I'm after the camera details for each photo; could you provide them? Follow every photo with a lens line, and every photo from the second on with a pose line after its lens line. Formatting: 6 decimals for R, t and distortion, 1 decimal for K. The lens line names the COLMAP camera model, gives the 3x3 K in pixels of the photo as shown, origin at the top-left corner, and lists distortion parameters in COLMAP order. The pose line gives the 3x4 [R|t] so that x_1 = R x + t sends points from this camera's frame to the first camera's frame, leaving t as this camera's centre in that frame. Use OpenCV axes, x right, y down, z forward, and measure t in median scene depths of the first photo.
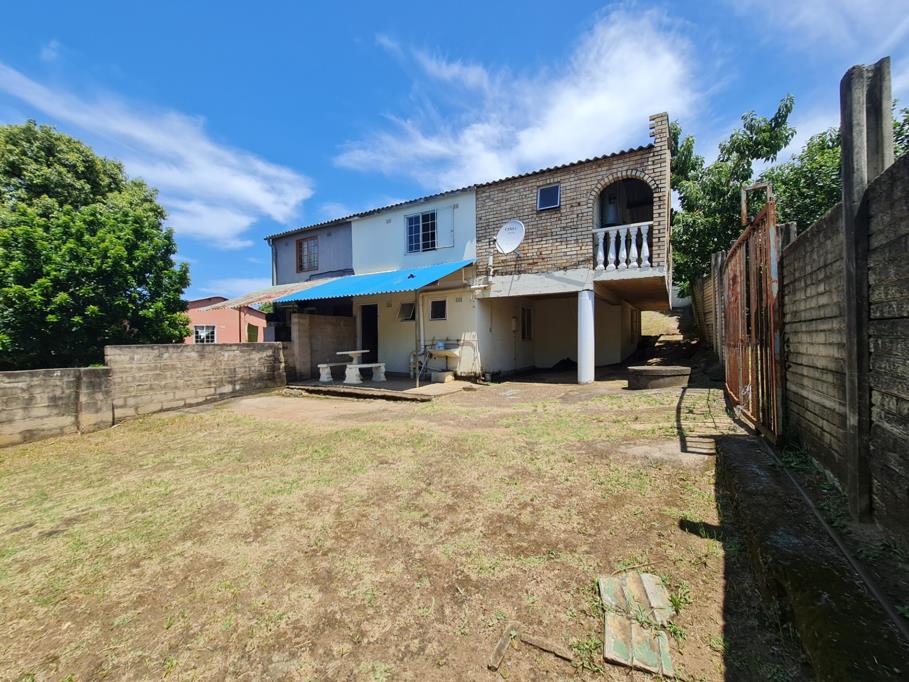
lens RADIAL K [[367.3, 0, 459.0], [0, 367.3, 339.3], [0, 0, 1]] dist [-0.007409, 0.002106]
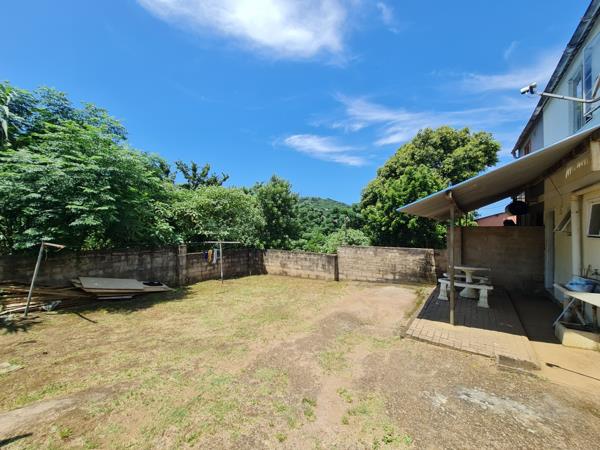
lens RADIAL K [[242.4, 0, 294.6], [0, 242.4, 228.2], [0, 0, 1]] dist [-0.007409, 0.002106]
pose [[-0.085634, 0.008203, -0.996293, 0.386189], [-0.006614, 0.999939, 0.008801, -0.070676], [0.996305, 0.007343, -0.085575, 0.617753]]
